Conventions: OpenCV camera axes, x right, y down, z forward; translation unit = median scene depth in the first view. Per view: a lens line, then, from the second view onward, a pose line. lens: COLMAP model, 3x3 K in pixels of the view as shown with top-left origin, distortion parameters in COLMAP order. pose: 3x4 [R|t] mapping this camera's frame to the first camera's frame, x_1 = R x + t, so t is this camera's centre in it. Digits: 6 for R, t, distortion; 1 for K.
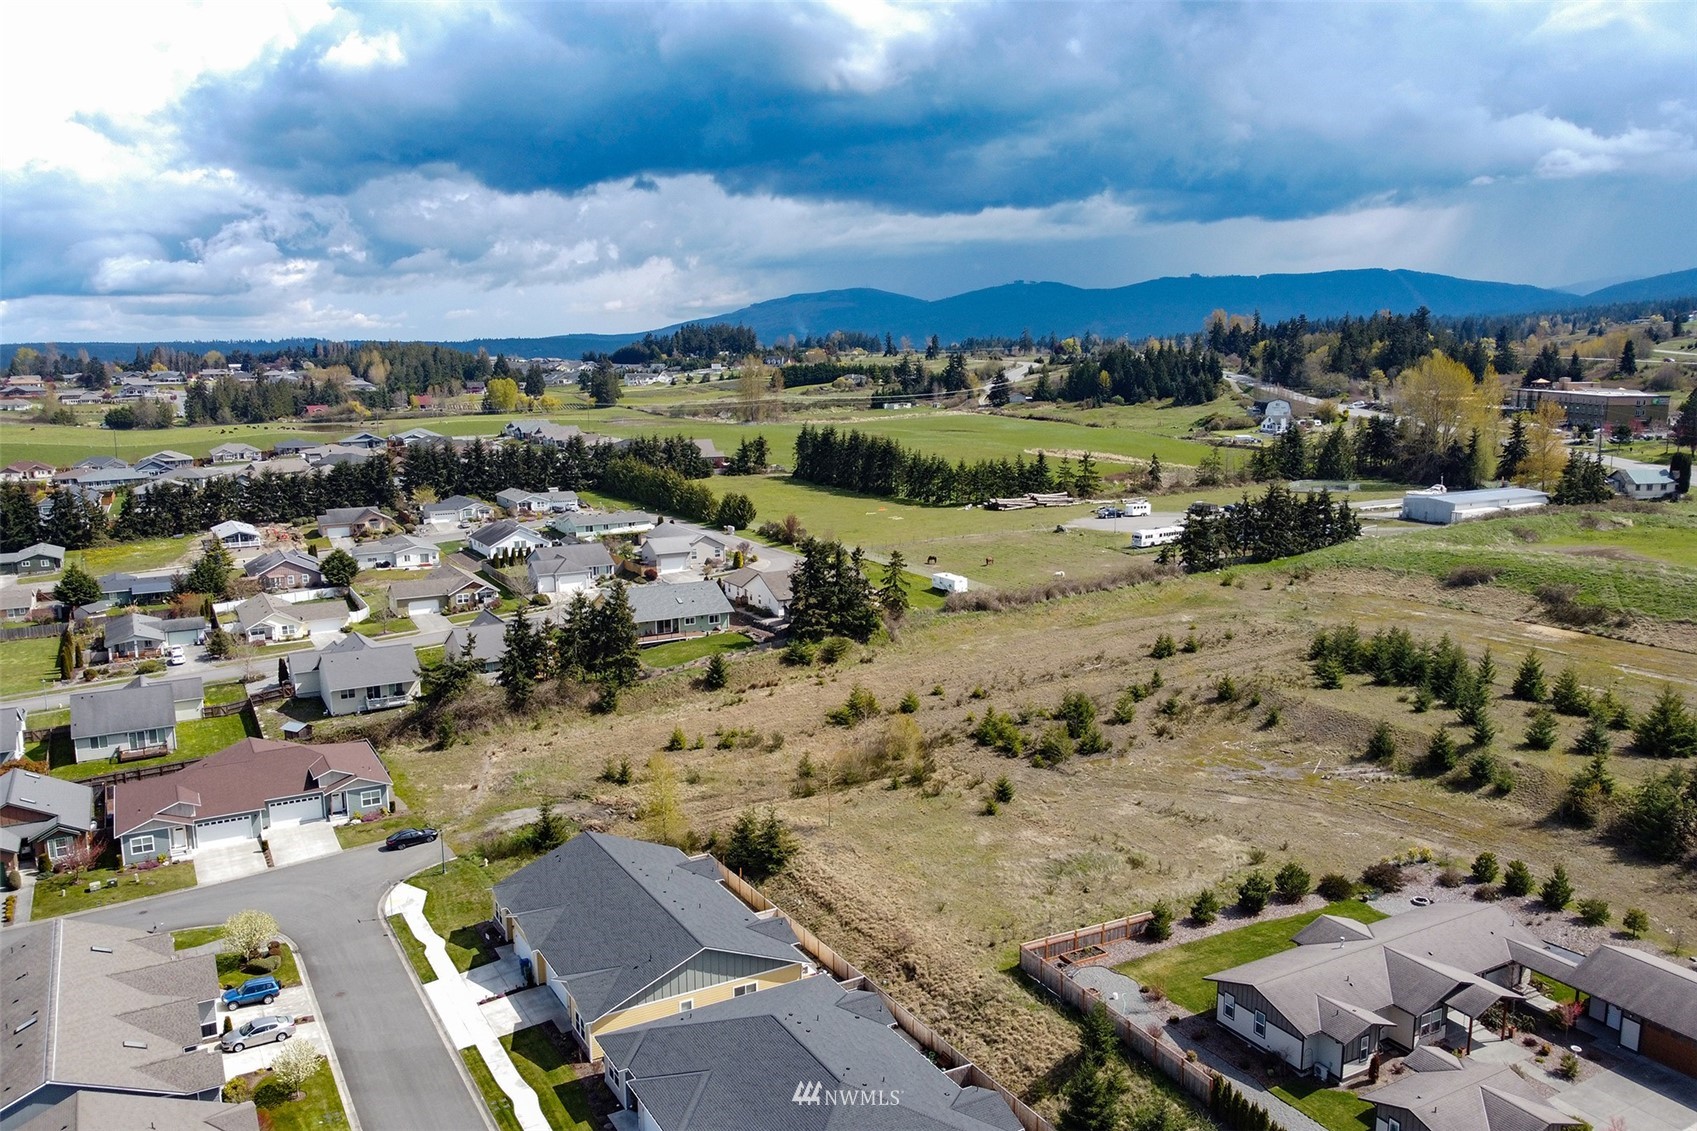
lens RADIAL K [[1307.5, 0, 871.2], [0, 1307.5, 568.5], [0, 0, 1]] dist [-0.002616, -0.003003]
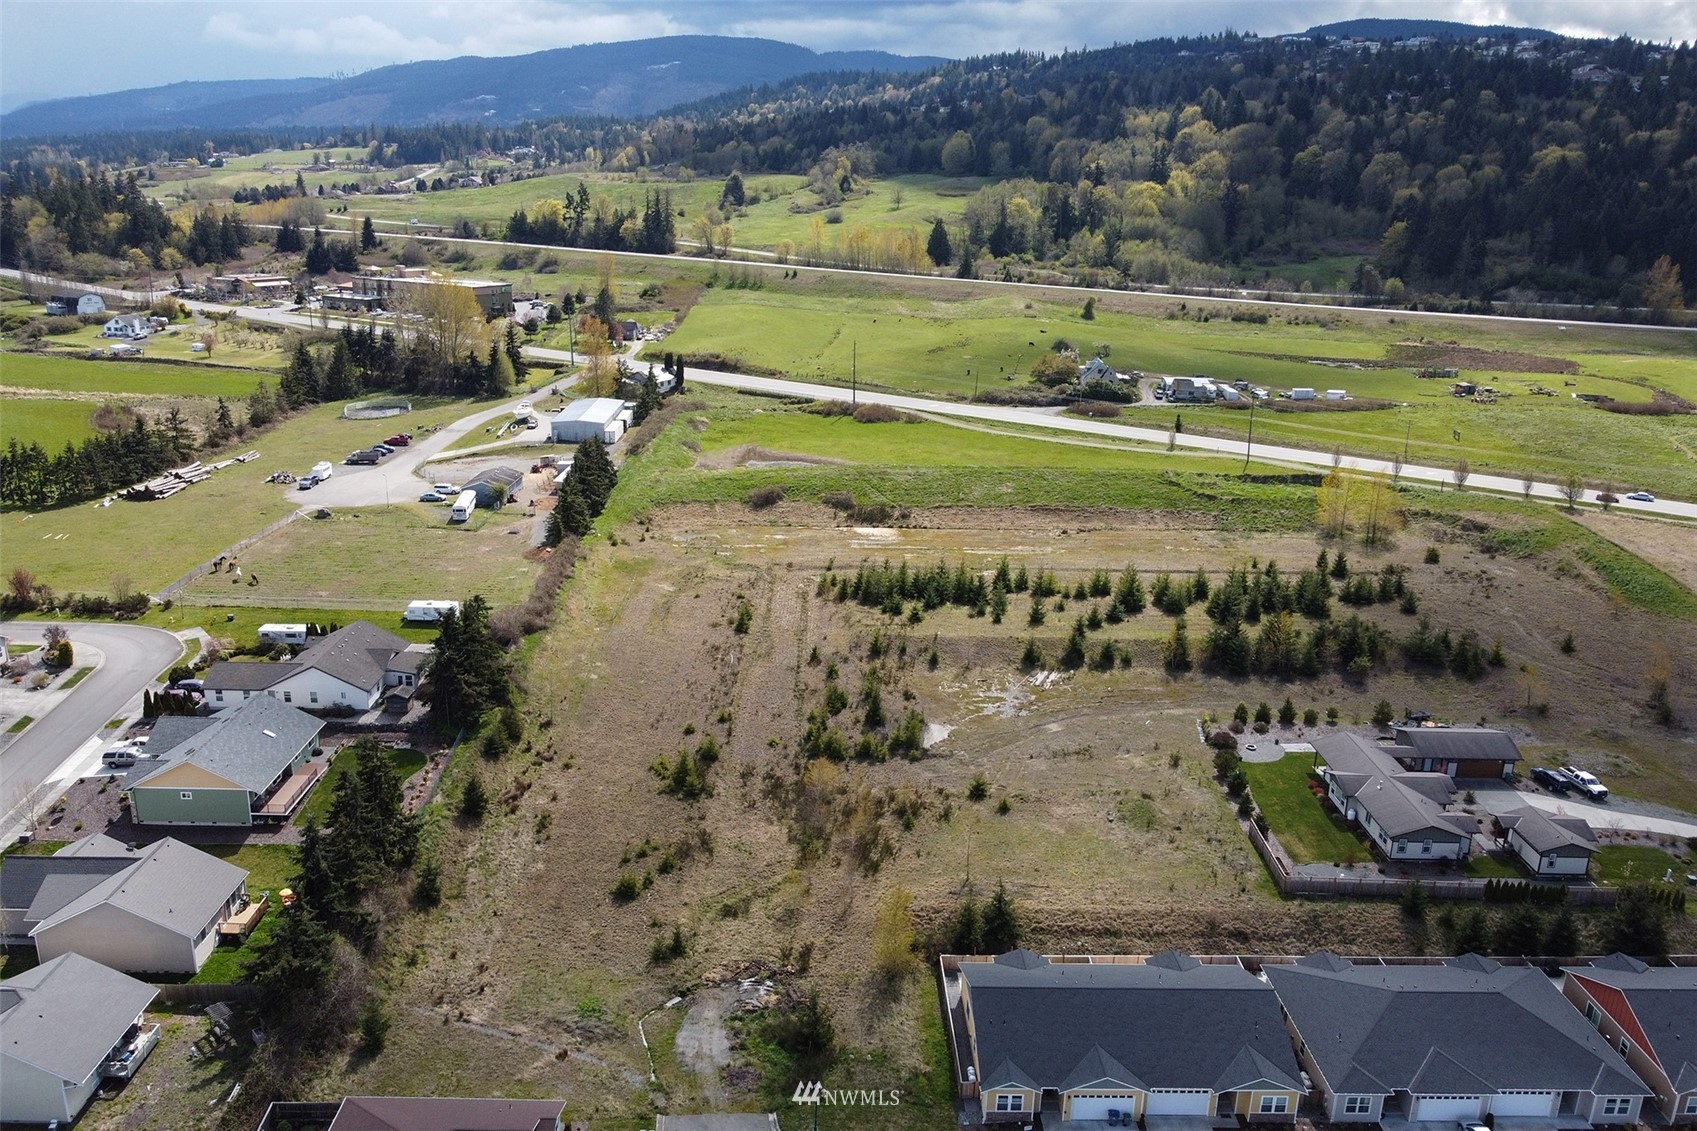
lens RADIAL K [[1279.6, 0, 852.3], [0, 1279.6, 513.0], [0, 0, 1]] dist [-0.011465, 0.003218]
pose [[0.487870, -0.197848, 0.850200, -0.391635], [0.117652, 0.979992, 0.160540, -0.119337], [-0.864952, 0.021705, 0.501386, 0.234726]]
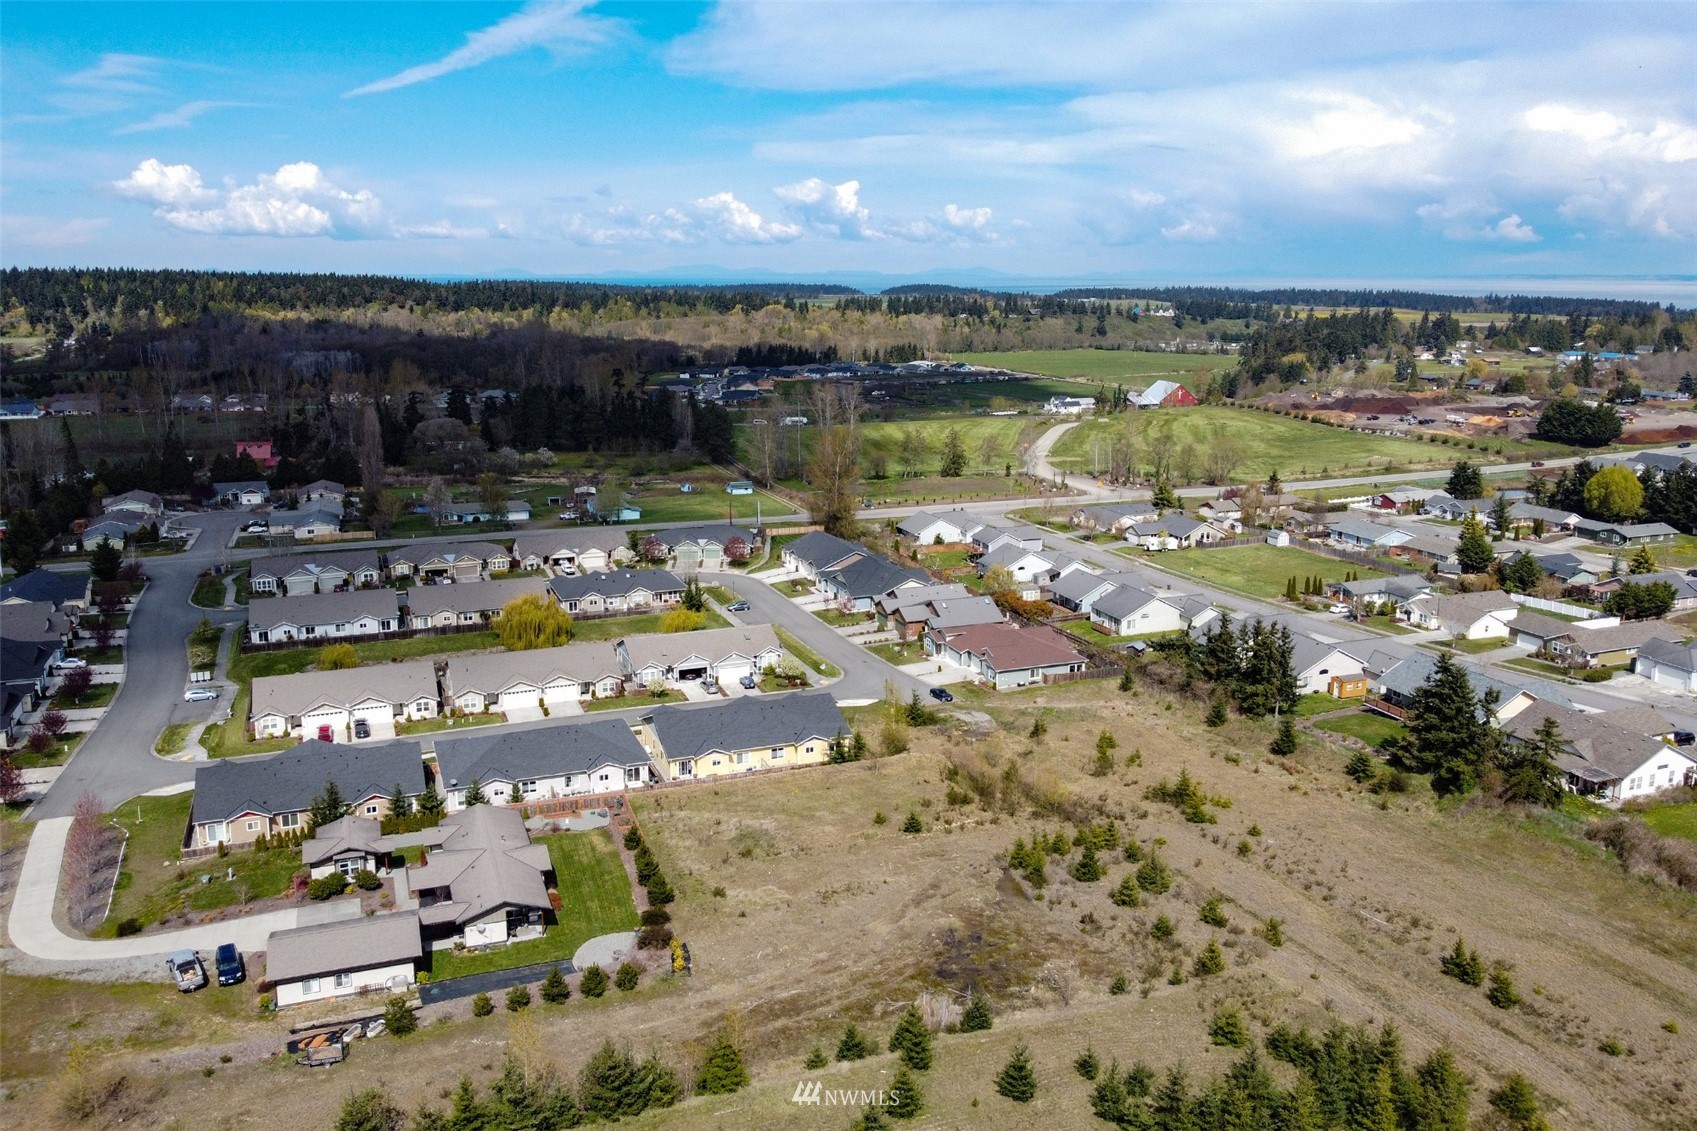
lens RADIAL K [[1338.7, 0, 801.3], [0, 1338.7, 563.3], [0, 0, 1]] dist [0.016737, -0.061568]
pose [[-0.187647, 0.223253, -0.956528, 0.530979], [-0.161751, 0.953508, 0.254280, -0.146310], [0.968827, 0.202434, -0.142811, 0.462193]]
